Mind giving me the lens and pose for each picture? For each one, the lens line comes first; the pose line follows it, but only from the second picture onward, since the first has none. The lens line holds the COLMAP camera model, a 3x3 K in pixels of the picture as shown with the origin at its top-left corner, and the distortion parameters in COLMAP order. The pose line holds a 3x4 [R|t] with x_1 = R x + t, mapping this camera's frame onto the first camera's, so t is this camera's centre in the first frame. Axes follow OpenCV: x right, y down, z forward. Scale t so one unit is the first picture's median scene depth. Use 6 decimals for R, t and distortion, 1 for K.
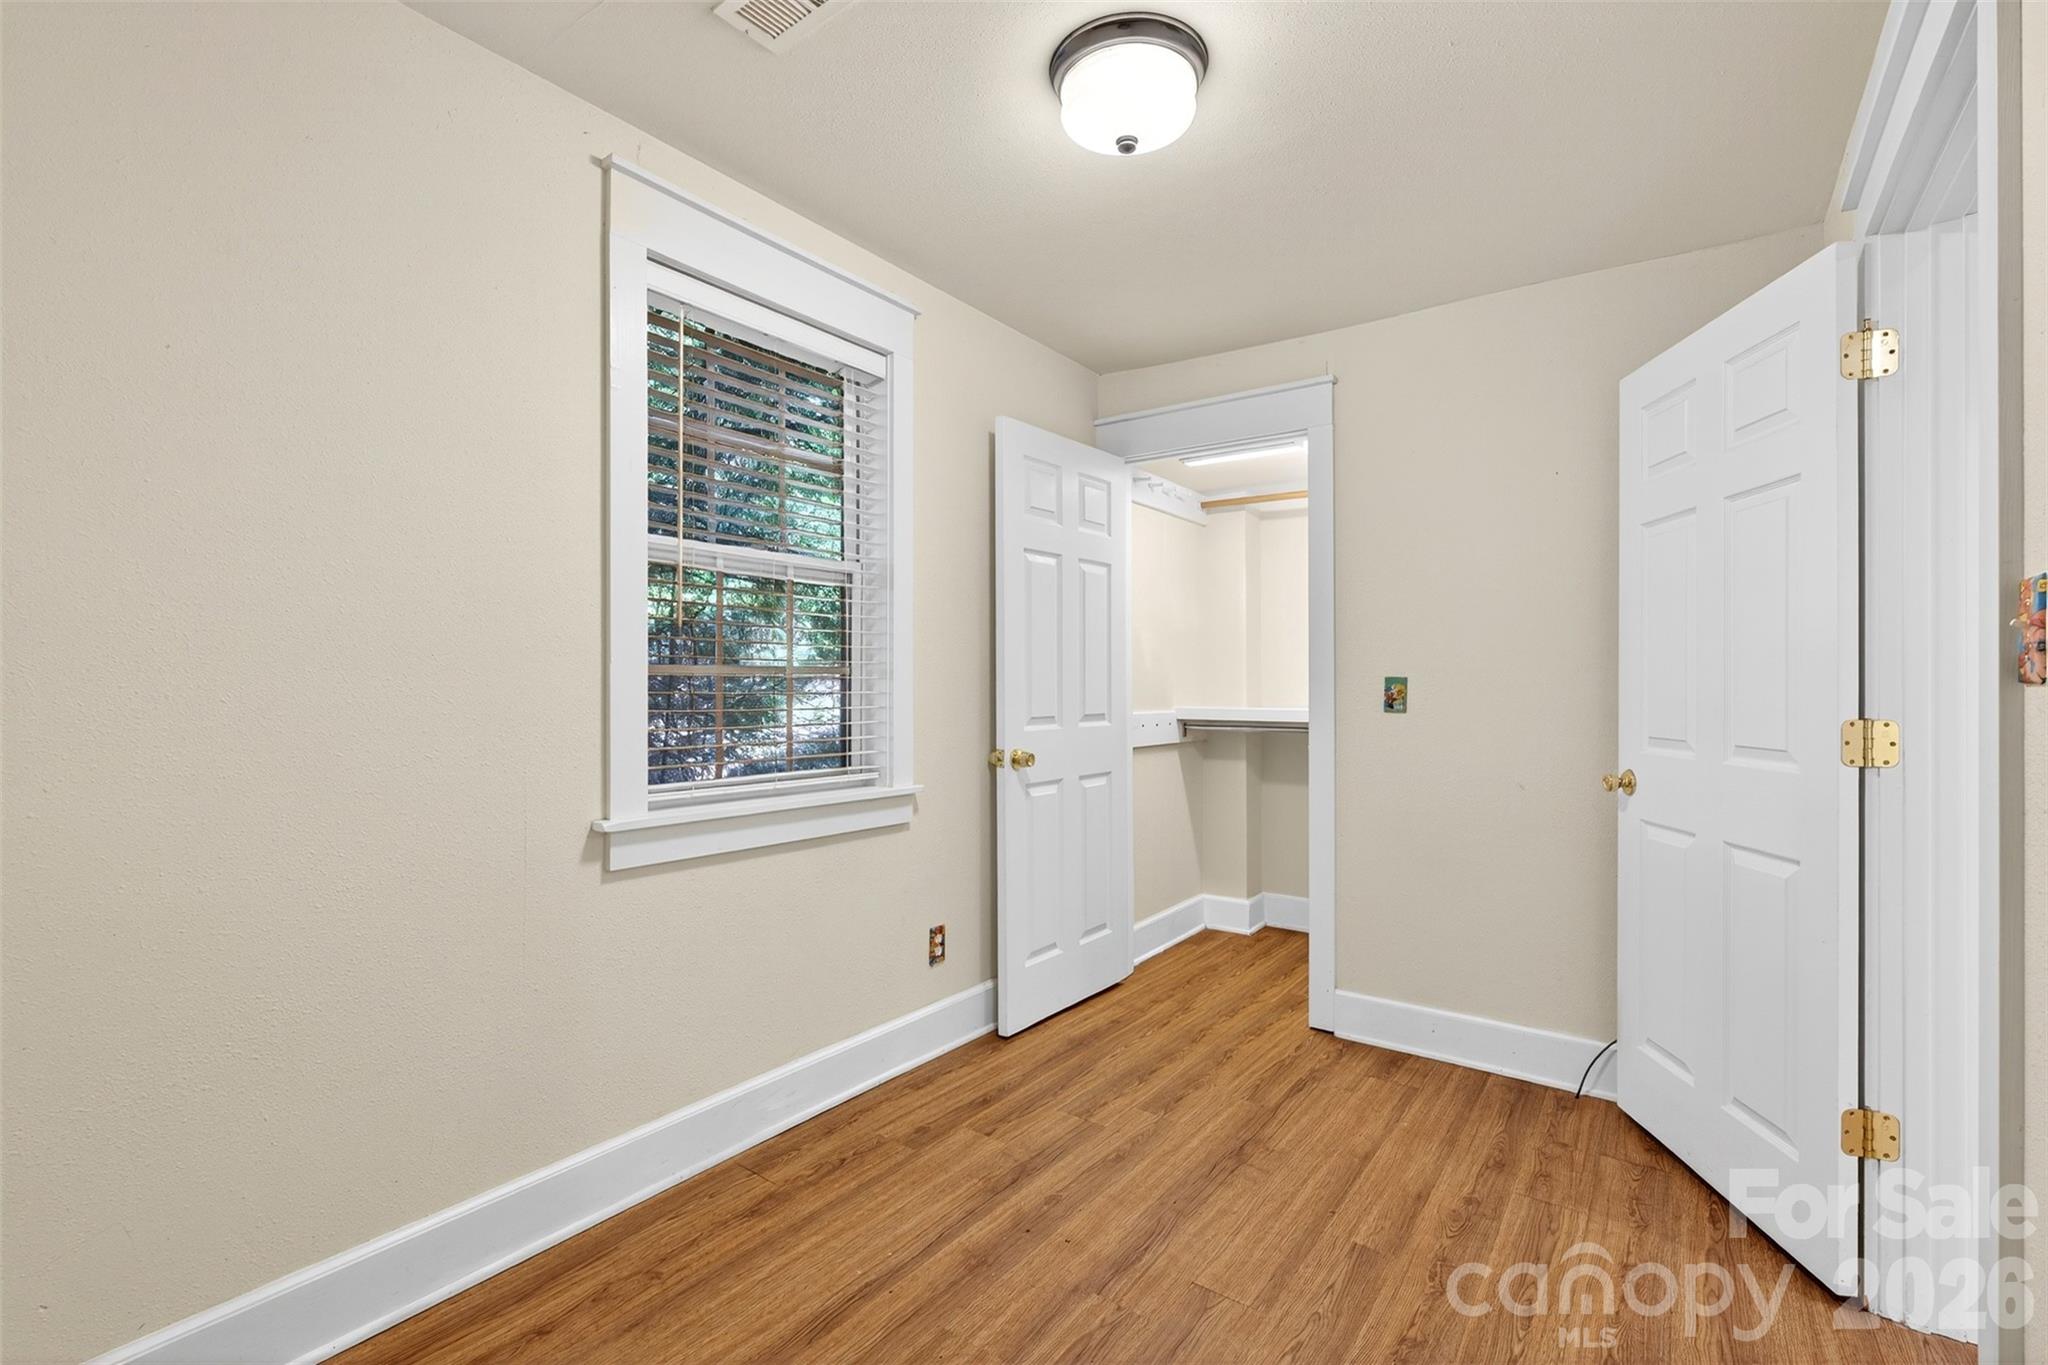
lens RADIAL K [[921.8, 0, 1010.7], [0, 921.8, 684.3], [0, 0, 1]] dist [-0.012183, -0.000028]
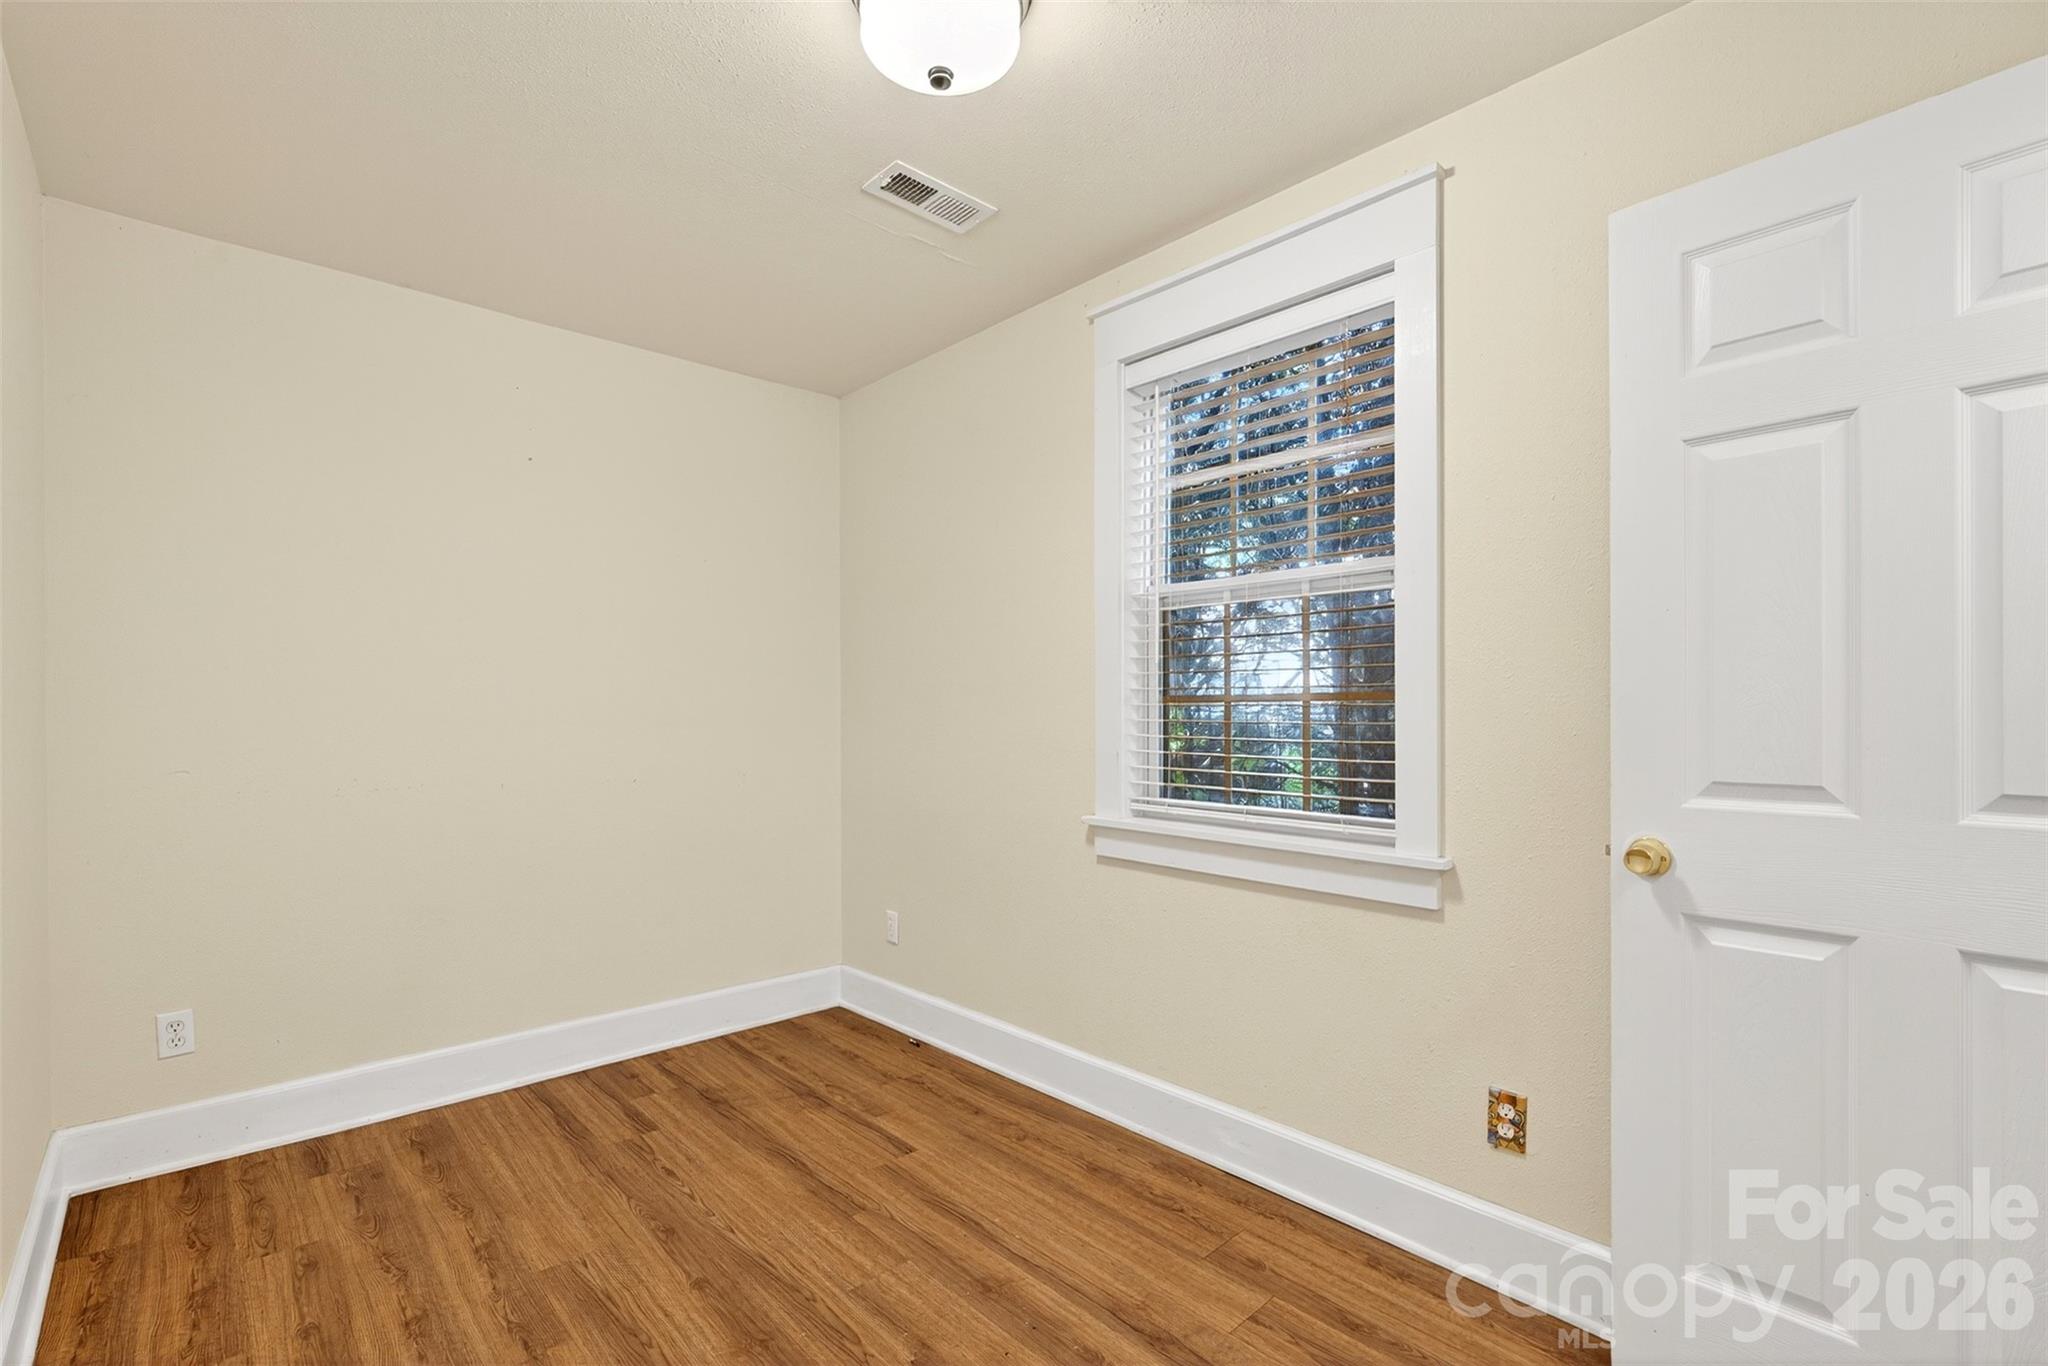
lens RADIAL K [[921.8, 0, 1014.8], [0, 921.8, 714.0], [0, 0, 1]] dist [-0.012183, -0.000028]
pose [[-0.202473, 0.004816, -0.979276, 0.704902], [0.004507, 0.999982, 0.003986, -0.004035], [0.979277, -0.003607, -0.202491, 0.918375]]
